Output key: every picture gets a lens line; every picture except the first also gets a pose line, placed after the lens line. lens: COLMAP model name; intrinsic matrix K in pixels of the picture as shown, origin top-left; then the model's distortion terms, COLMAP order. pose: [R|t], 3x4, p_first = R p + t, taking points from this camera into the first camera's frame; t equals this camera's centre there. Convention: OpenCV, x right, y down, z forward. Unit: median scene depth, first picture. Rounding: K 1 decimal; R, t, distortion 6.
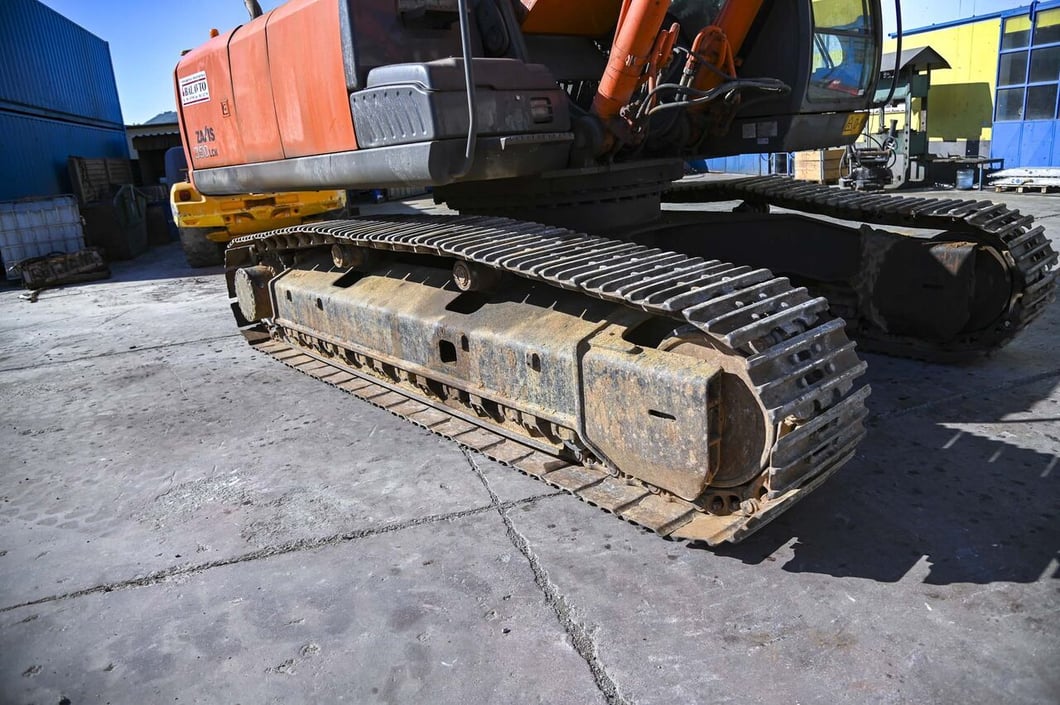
lens RADIAL K [[724.4, 0, 529.6], [0, 724.4, 345.9], [0, 0, 1]] dist [-0.118751, 0.066739]
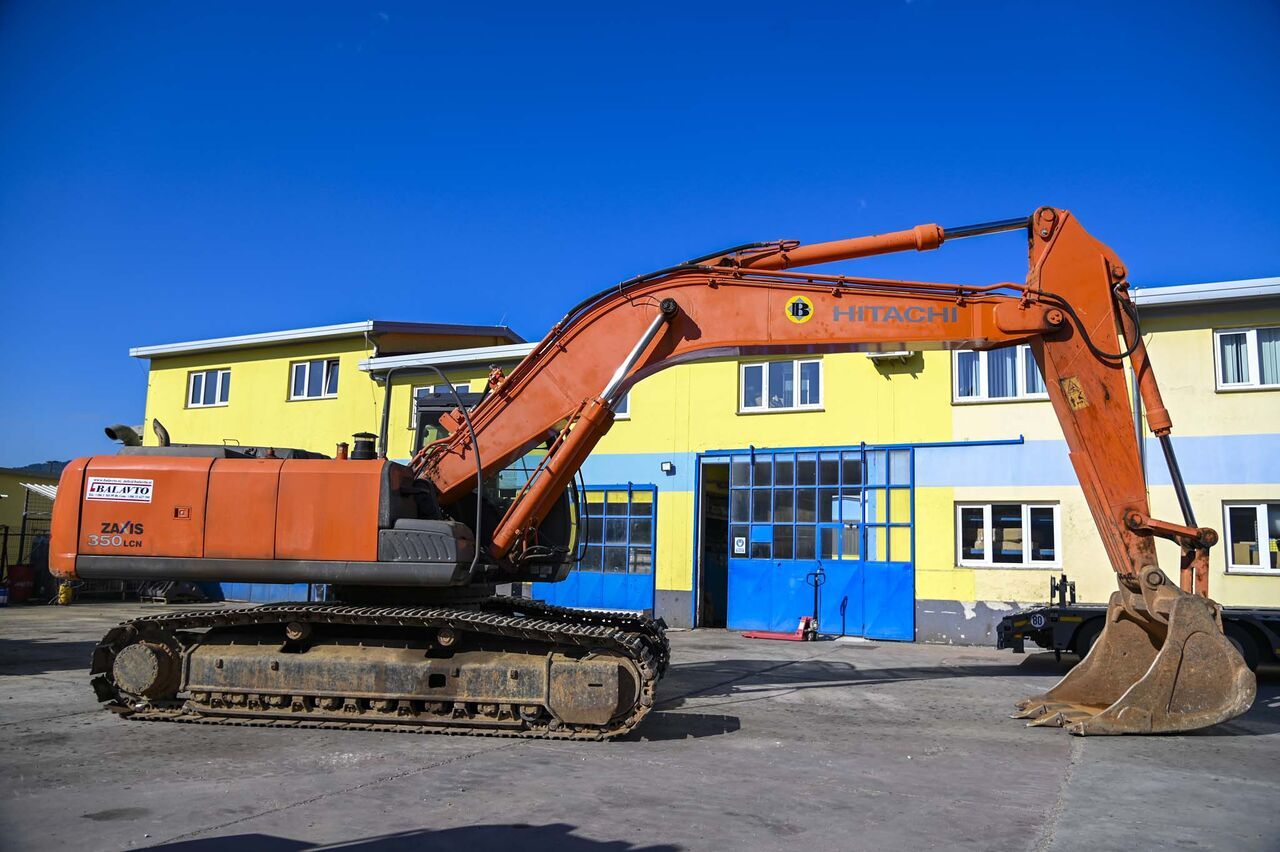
lens RADIAL K [[977.0, 0, 640.0], [0, 977.0, 426.0], [0, 0, 1]] dist [-0.089205, 0.103538]
pose [[0.699229, 0.187416, 0.689894, -1.229647], [0.121406, 0.919878, -0.372941, 0.306826], [-0.704514, 0.344528, 0.620452, -0.824999]]
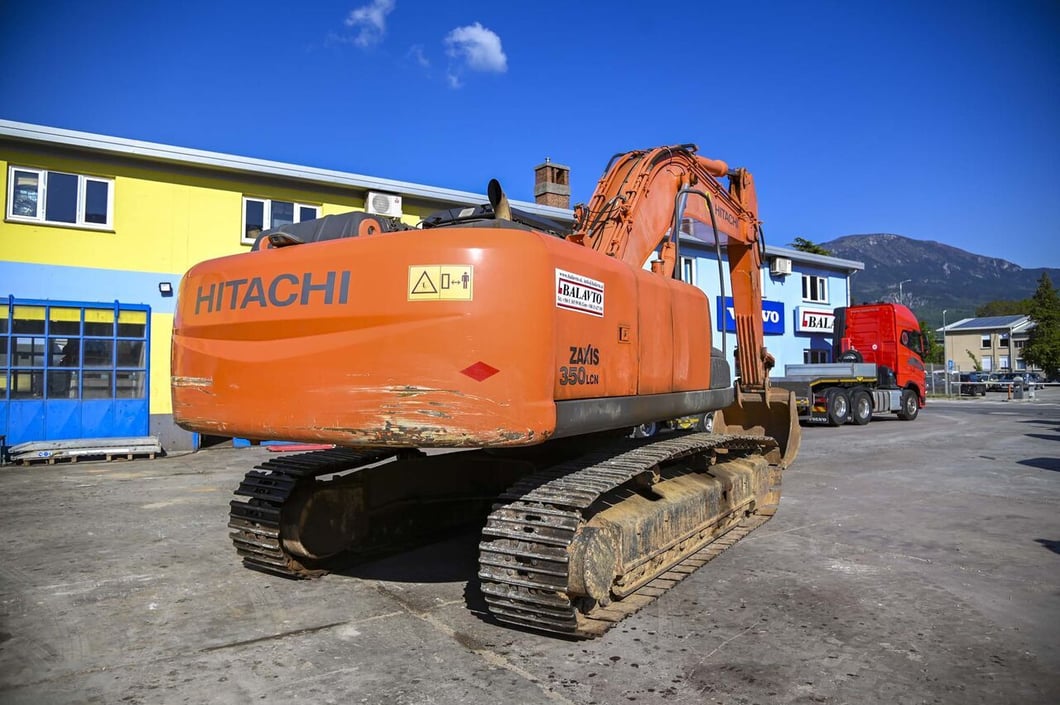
lens RADIAL K [[724.4, 0, 529.6], [0, 724.4, 345.9], [0, 0, 1]] dist [-0.118751, 0.066739]
pose [[-0.298779, 0.123326, 0.946320, -1.436643], [0.292143, 0.955828, -0.032327, -0.370278], [-0.908506, 0.266802, -0.321610, 1.591264]]
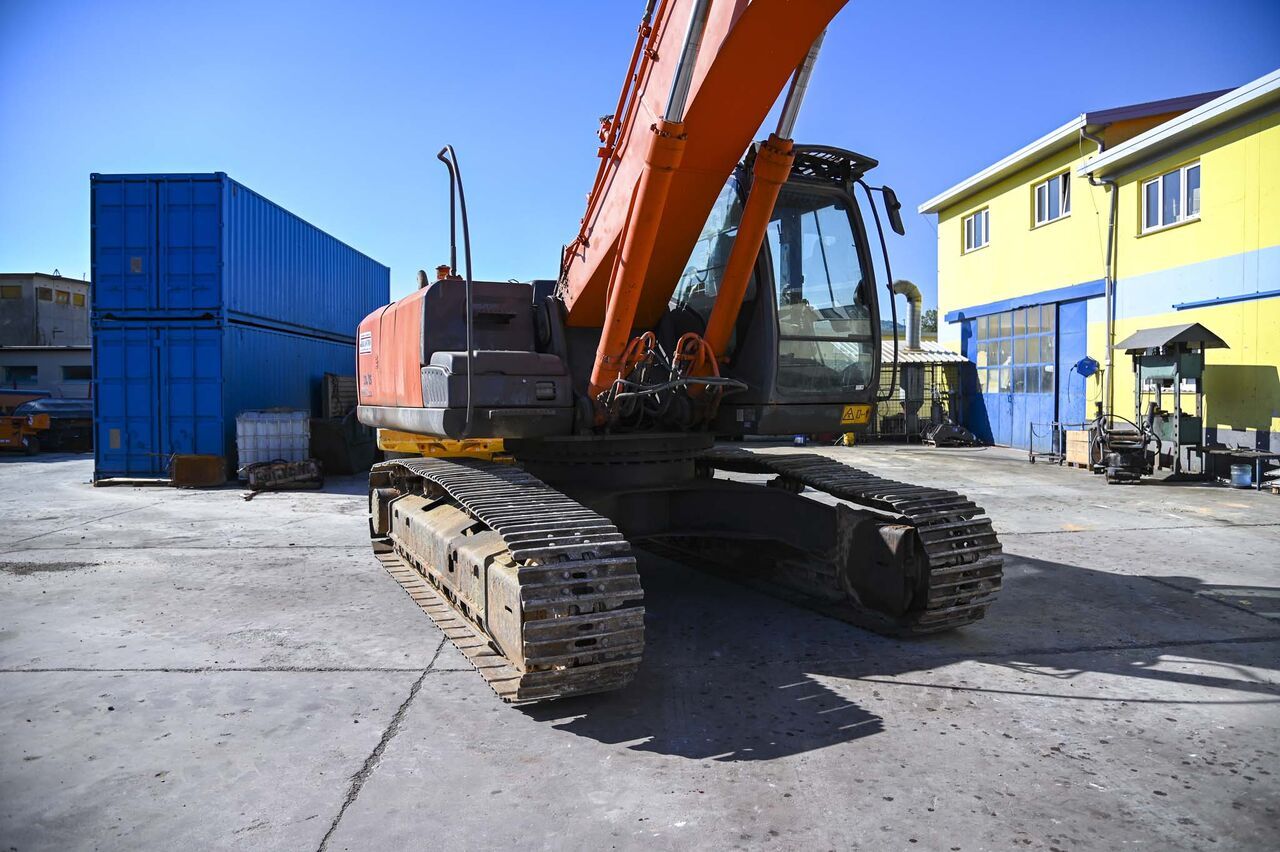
lens RADIAL K [[874.8, 0, 639.5], [0, 874.8, 418.1], [0, 0, 1]] dist [-0.118751, 0.066739]
pose [[0.962698, 0.081197, -0.258108, 0.497587], [-0.139481, 0.966323, -0.216250, 0.038022], [0.231857, 0.244185, 0.941603, -0.389721]]
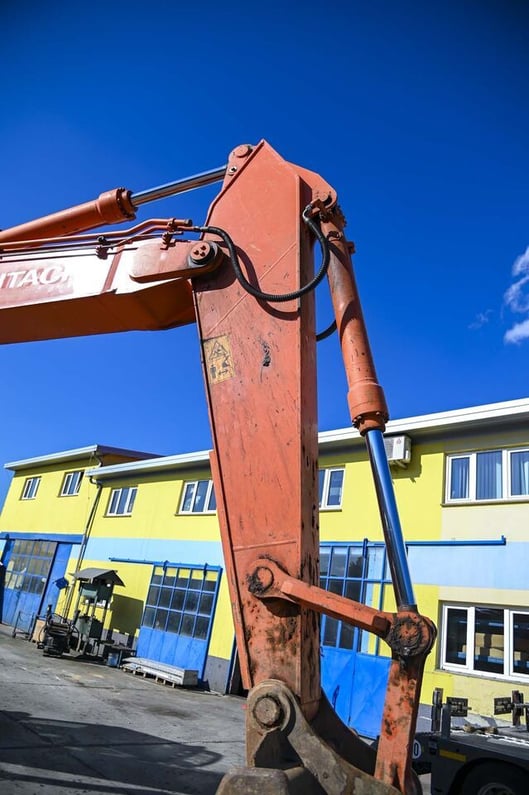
lens RADIAL K [[543.3, 0, 260.1], [0, 543.3, 401.6], [0, 0, 1]] dist [-0.118751, 0.066739]
pose [[0.852878, 0.378262, 0.359885, 0.747294], [-0.079357, 0.775197, -0.626715, 0.058566], [-0.516045, 0.505952, 0.691166, -0.710651]]
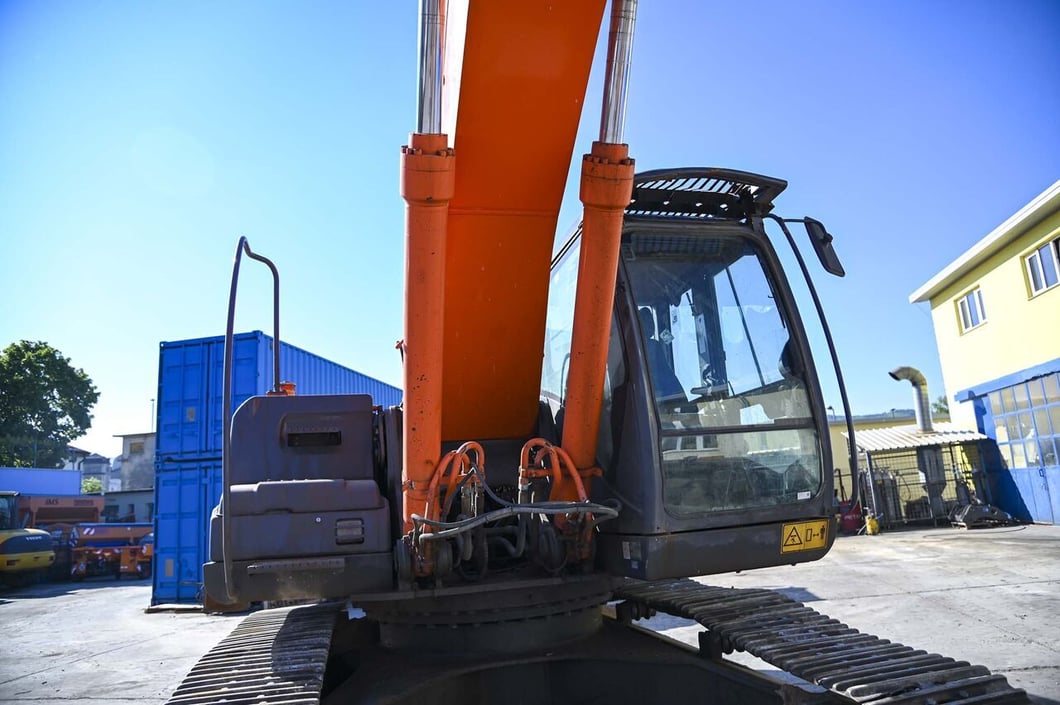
lens RADIAL K [[713.2, 0, 528.7], [0, 713.2, 349.1], [0, 0, 1]] dist [-0.118644, 0.063584]
pose [[0.880617, -0.083245, -0.466459, 0.578411], [-0.129931, 0.904286, -0.406676, -0.159184], [0.455666, 0.418733, 0.785514, 0.201123]]
